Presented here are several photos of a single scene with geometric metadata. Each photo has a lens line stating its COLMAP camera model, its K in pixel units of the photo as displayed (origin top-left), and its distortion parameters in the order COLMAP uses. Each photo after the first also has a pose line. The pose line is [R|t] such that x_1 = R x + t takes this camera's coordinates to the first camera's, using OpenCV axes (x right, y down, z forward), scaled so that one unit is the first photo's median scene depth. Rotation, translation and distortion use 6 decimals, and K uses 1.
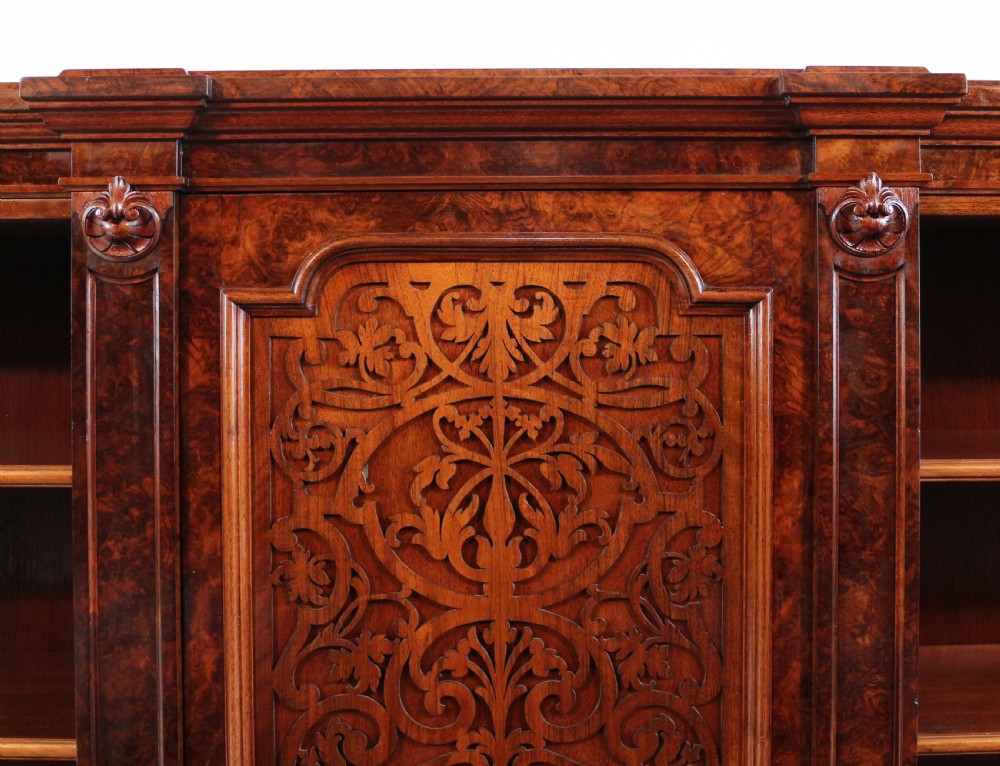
lens RADIAL K [[1281.9, 0, 537.8], [0, 1281.9, 306.9], [0, 0, 1]] dist [-0.119426, 0.000000]
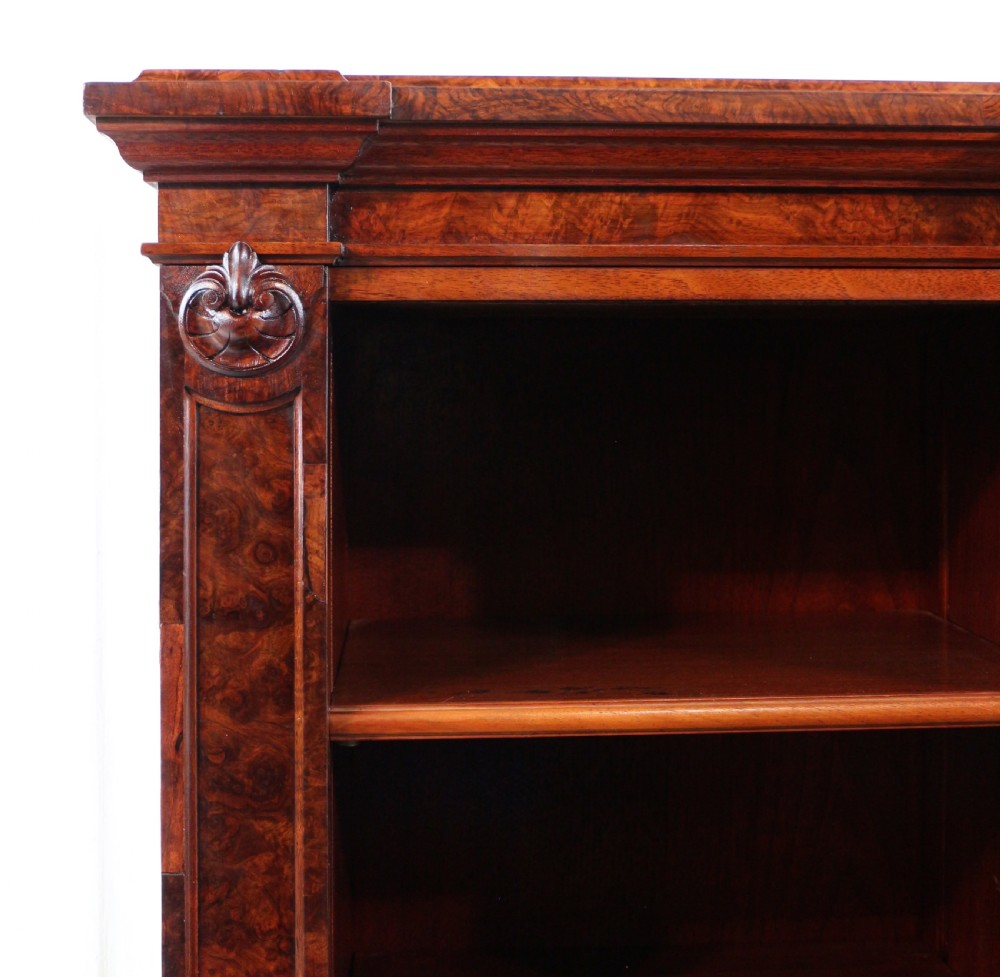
lens RADIAL K [[1966.9, 0, 583.0], [0, 1966.9, 450.7], [0, 0, 1]] dist [-0.120269, 0.000000]
pose [[0.998100, -0.002575, 0.061569, -0.695150], [0.002503, 0.999996, 0.001252, 0.003046], [-0.061572, -0.001096, 0.998102, 0.038352]]
